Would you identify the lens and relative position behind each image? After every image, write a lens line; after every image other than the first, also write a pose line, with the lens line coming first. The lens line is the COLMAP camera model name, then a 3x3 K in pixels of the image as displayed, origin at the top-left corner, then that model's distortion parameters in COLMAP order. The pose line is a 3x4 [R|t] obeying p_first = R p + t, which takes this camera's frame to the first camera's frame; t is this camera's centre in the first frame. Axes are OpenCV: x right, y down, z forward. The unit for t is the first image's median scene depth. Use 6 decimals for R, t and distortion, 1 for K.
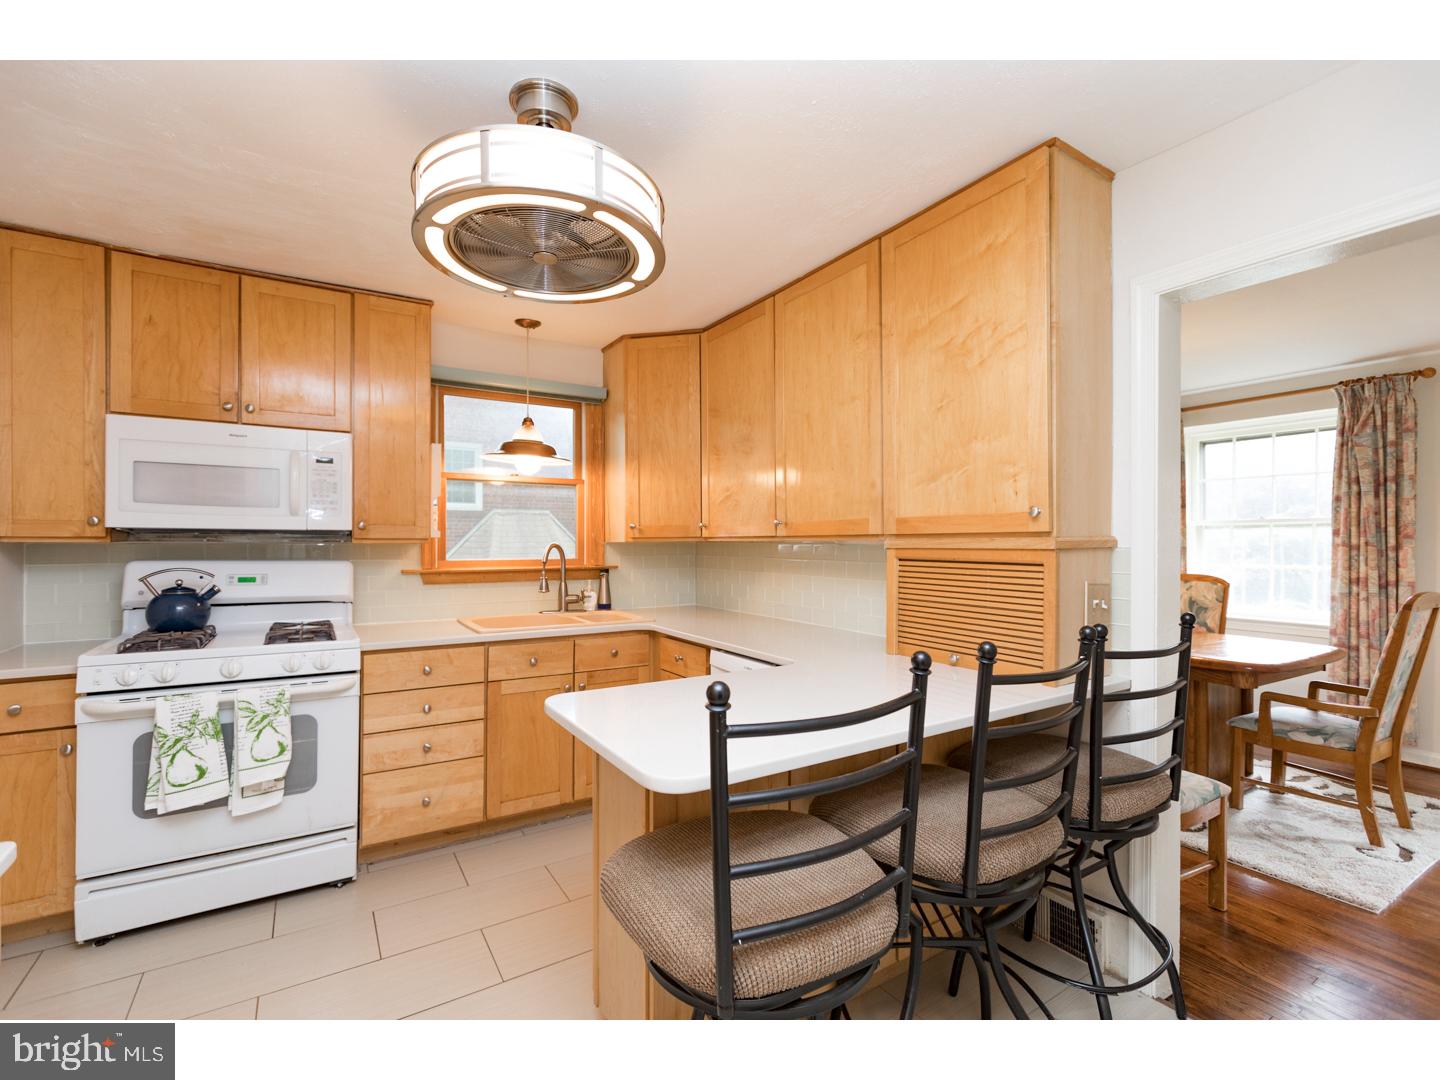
lens RADIAL K [[651.9, 0, 724.6], [0, 651.9, 540.7], [0, 0, 1]] dist [-0.001537, -0.000298]
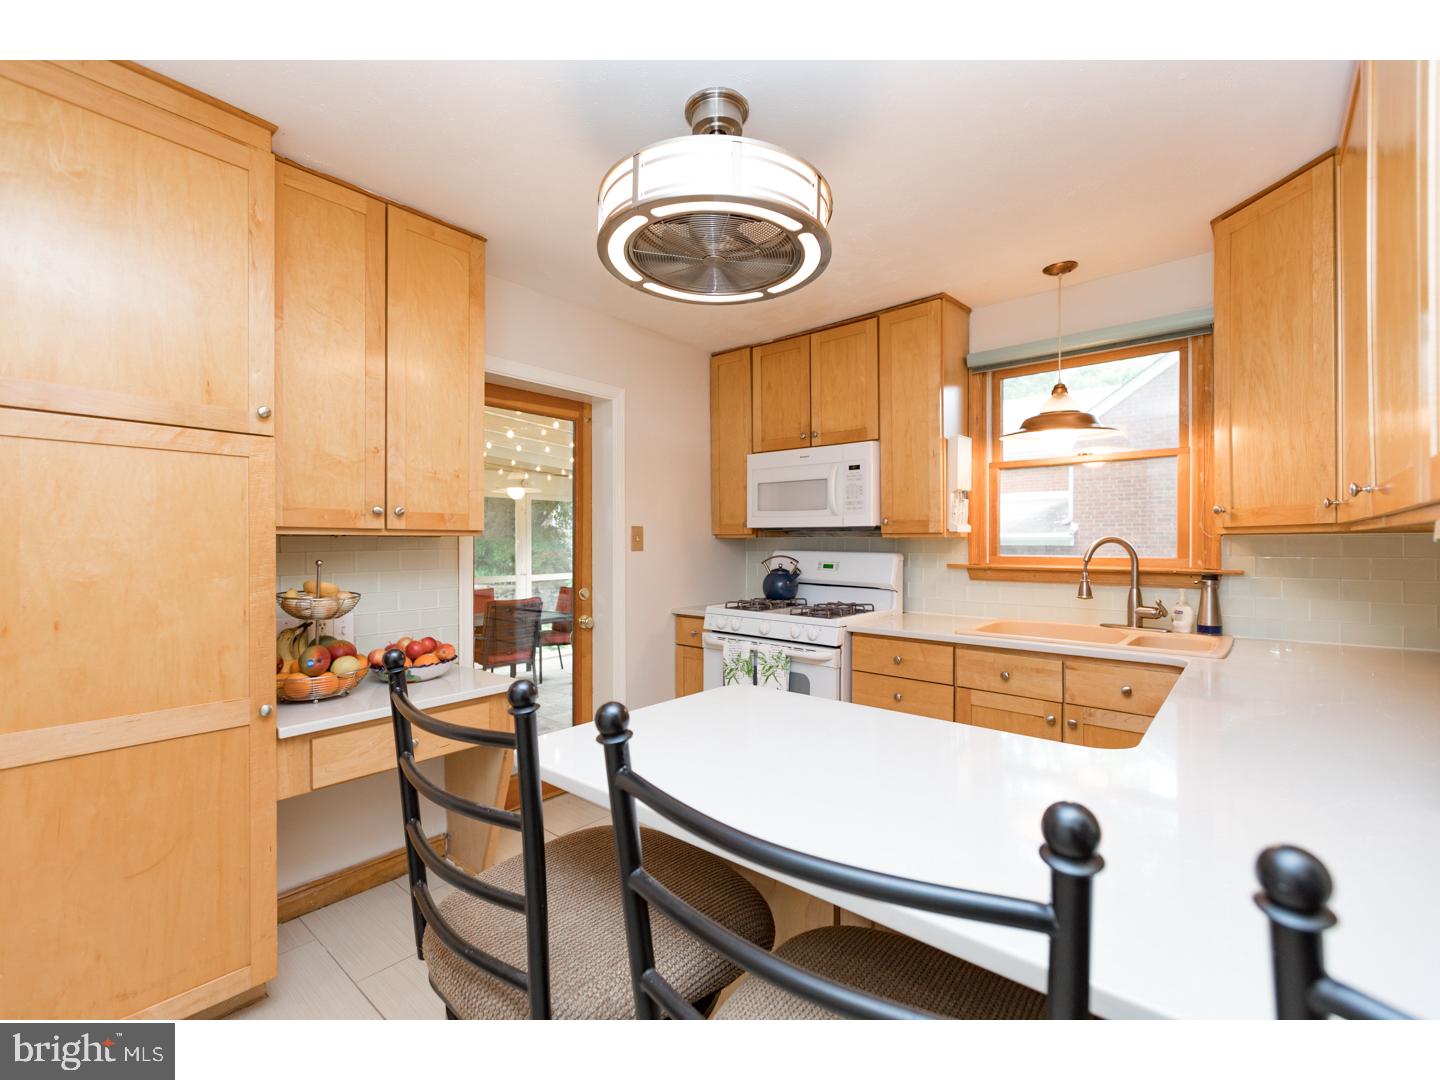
lens RADIAL K [[651.9, 0, 721.5], [0, 651.9, 541.6], [0, 0, 1]] dist [-0.001537, -0.000298]
pose [[0.269345, -0.000857, -0.963043, 0.440024], [0.002039, 0.999998, -0.000320, 0.010938], [0.963042, -0.001877, 0.269347, 0.434204]]
